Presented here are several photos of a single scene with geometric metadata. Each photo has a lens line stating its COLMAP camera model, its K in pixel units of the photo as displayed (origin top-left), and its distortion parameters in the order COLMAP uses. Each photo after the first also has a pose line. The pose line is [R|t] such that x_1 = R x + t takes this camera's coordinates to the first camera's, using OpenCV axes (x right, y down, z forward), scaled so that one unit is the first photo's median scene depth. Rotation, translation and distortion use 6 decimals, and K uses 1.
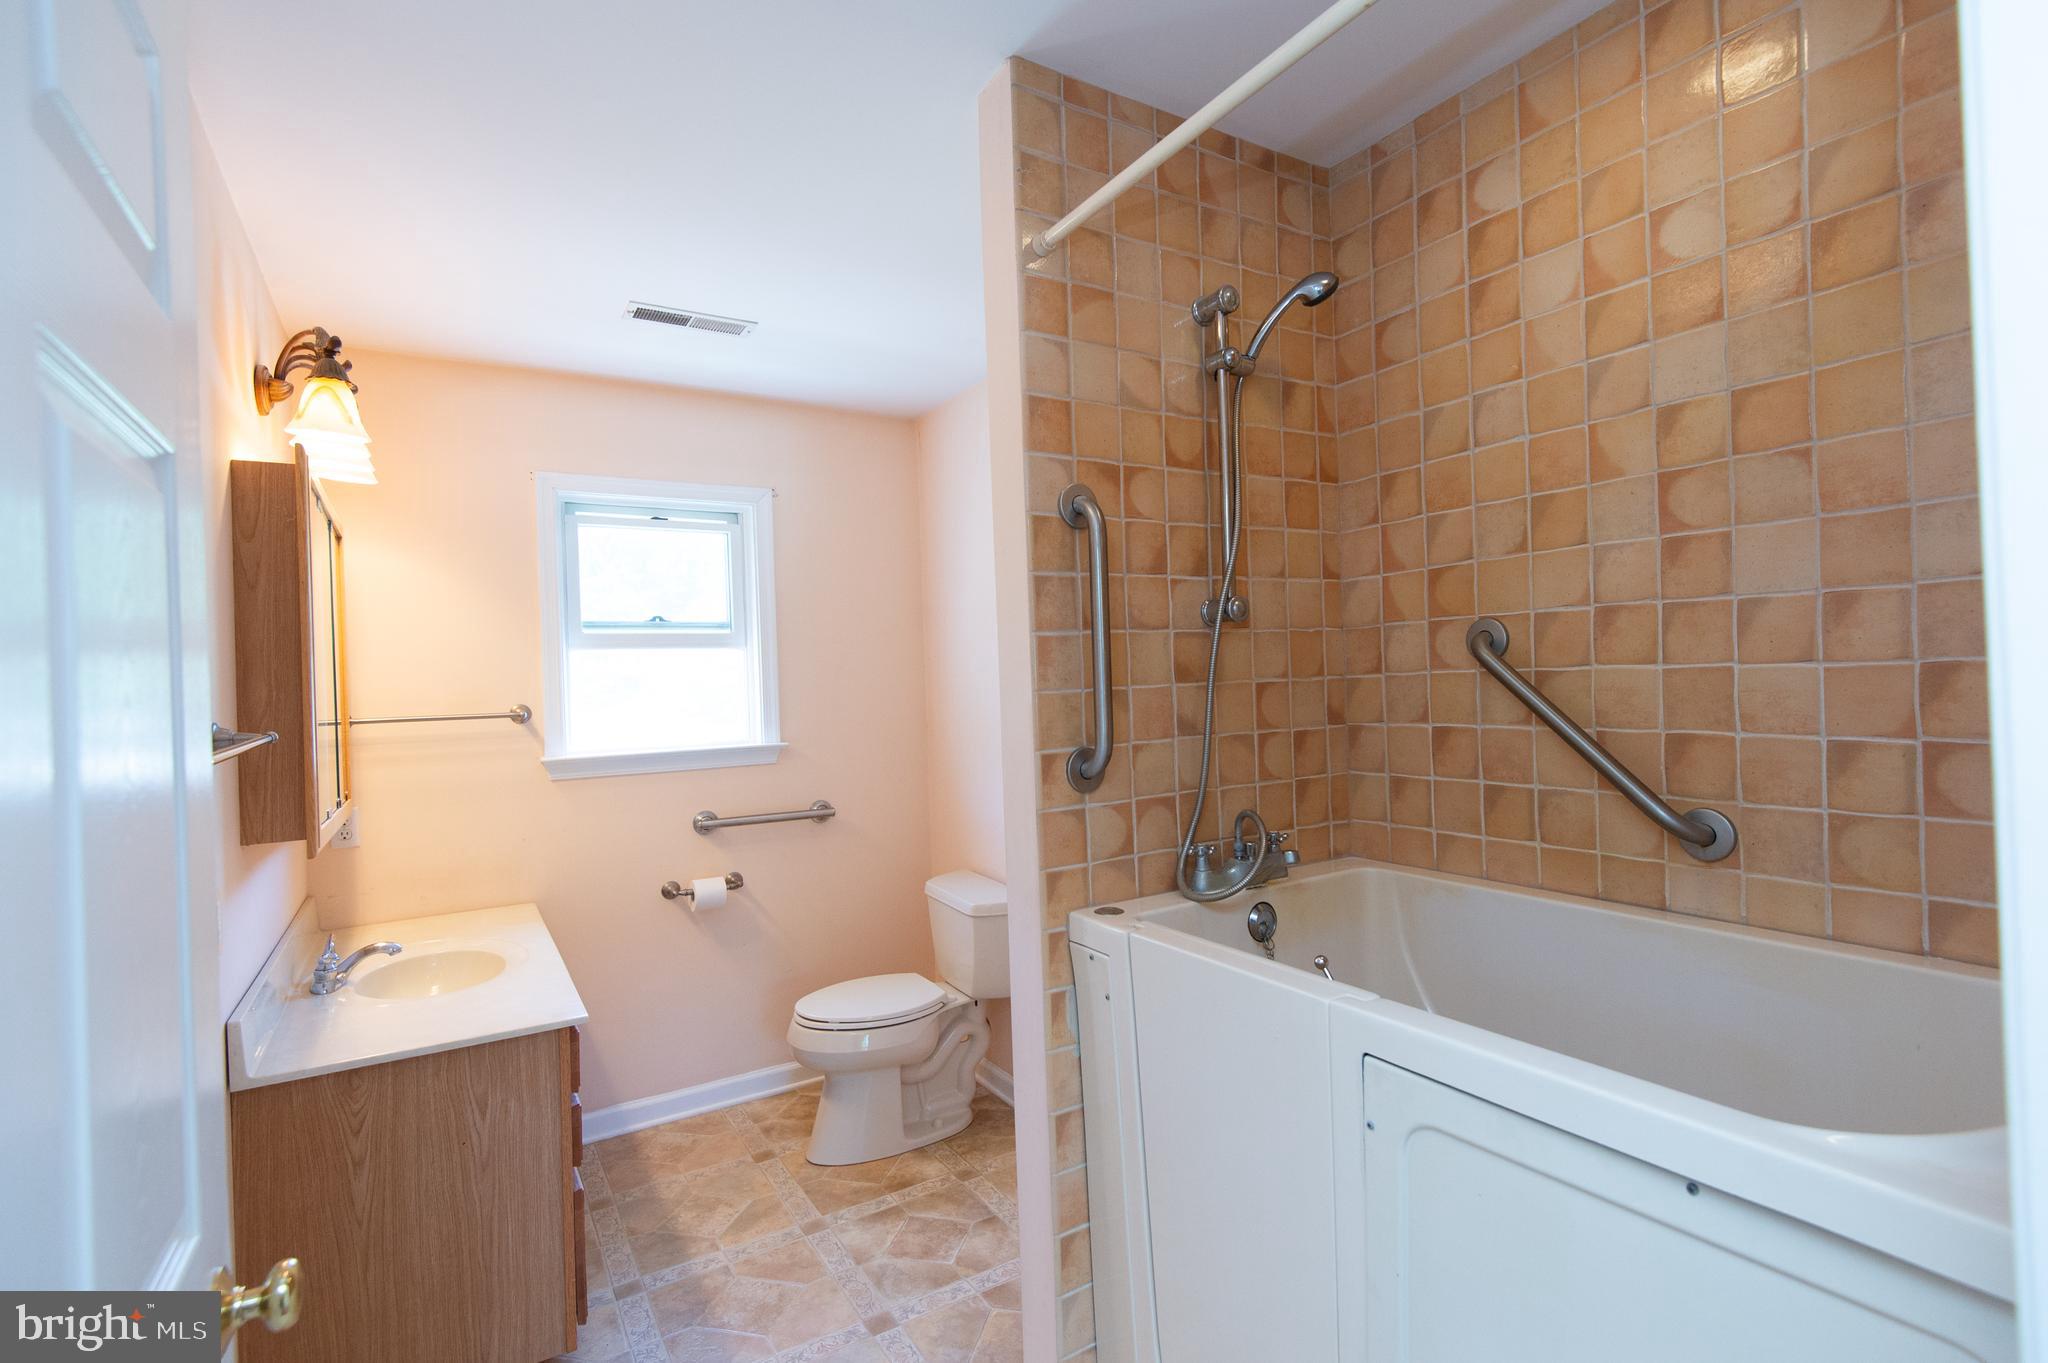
lens RADIAL K [[940.0, 0, 1038.6], [0, 940.0, 682.0], [0, 0, 1]] dist [0.033784, -0.021225]
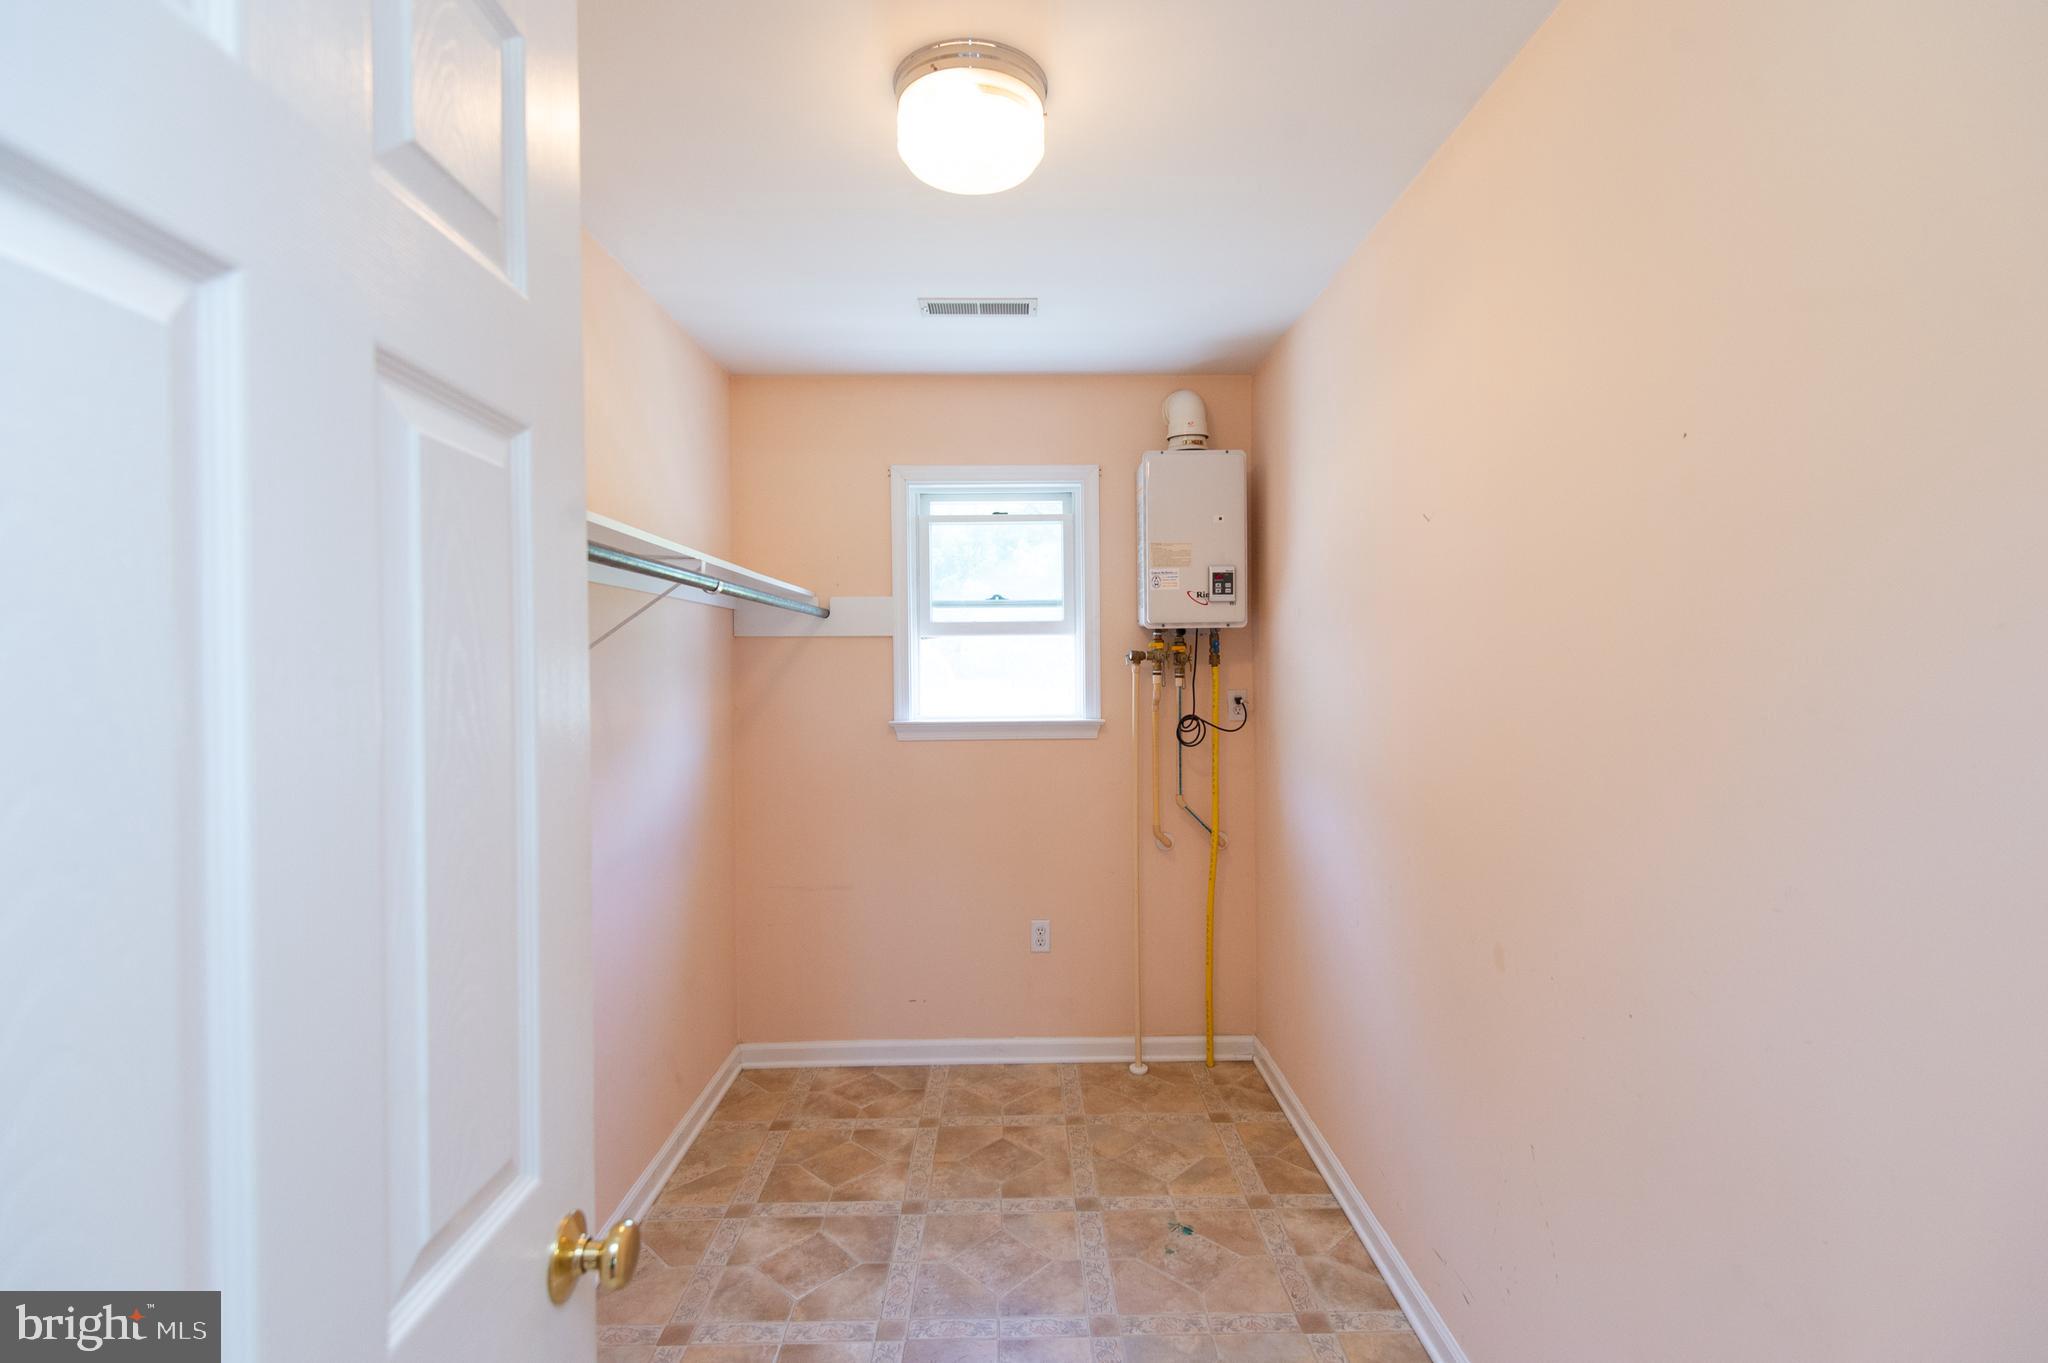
lens RADIAL K [[940.0, 0, 1024.5], [0, 940.0, 678.3], [0, 0, 1]] dist [0.033784, -0.021225]
pose [[0.861017, 0.031781, -0.507583, 0.160625], [-0.019290, 0.999368, 0.029850, -0.006563], [0.508211, -0.015910, 0.861086, 0.095742]]
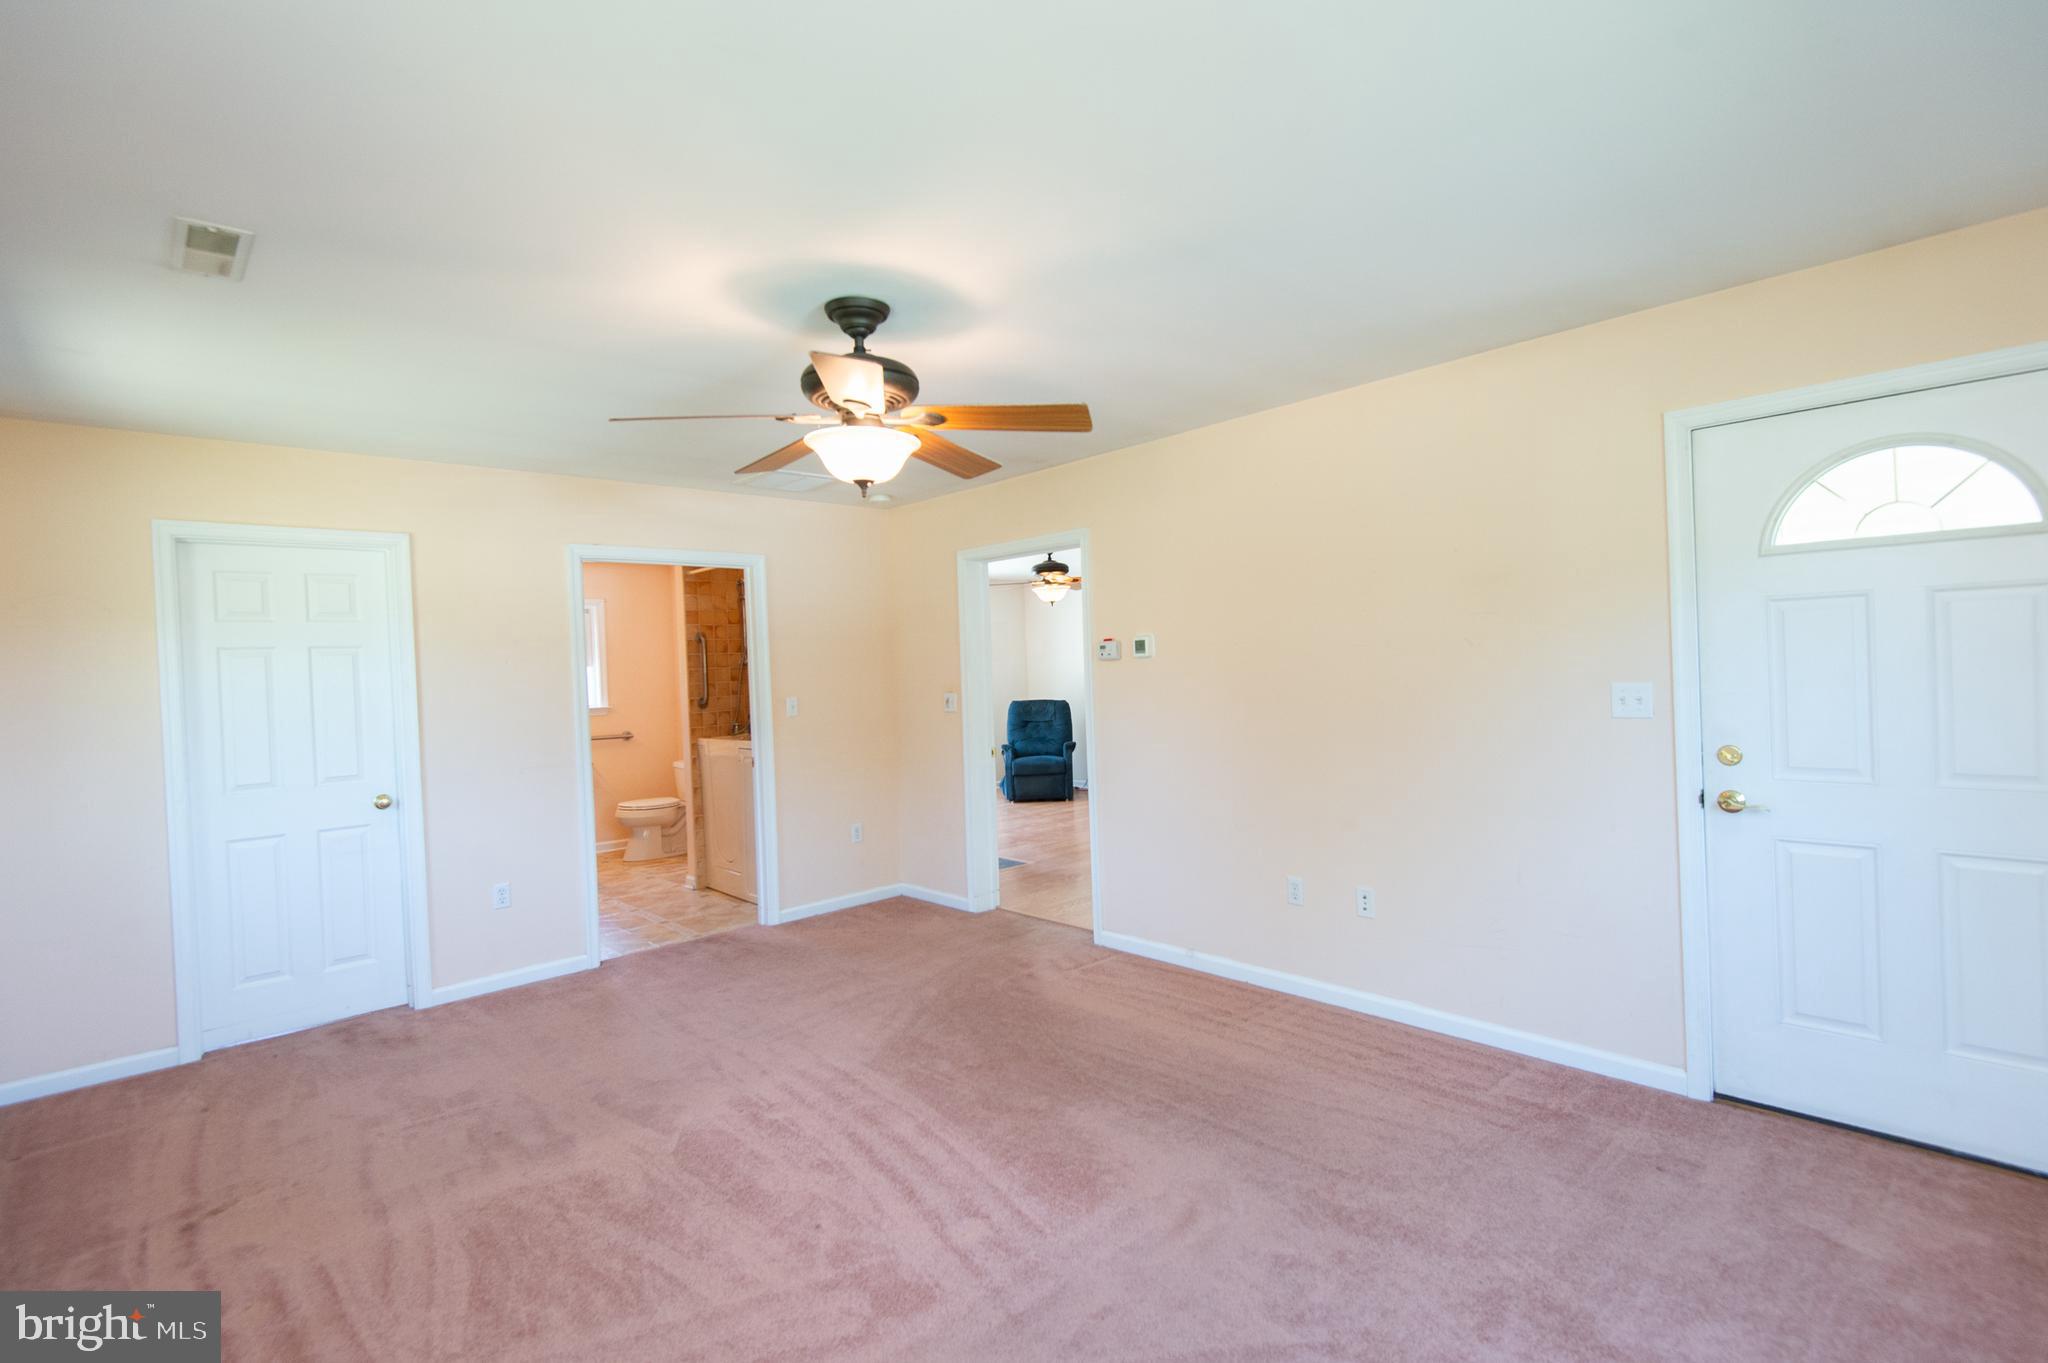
lens RADIAL K [[940.0, 0, 1034.8], [0, 940.0, 673.6], [0, 0, 1]] dist [0.033784, -0.021225]
pose [[0.980632, -0.005843, 0.195774, 0.309921], [0.006087, 0.999981, -0.000643, -0.010134], [-0.195767, 0.001822, 0.980649, -1.528678]]
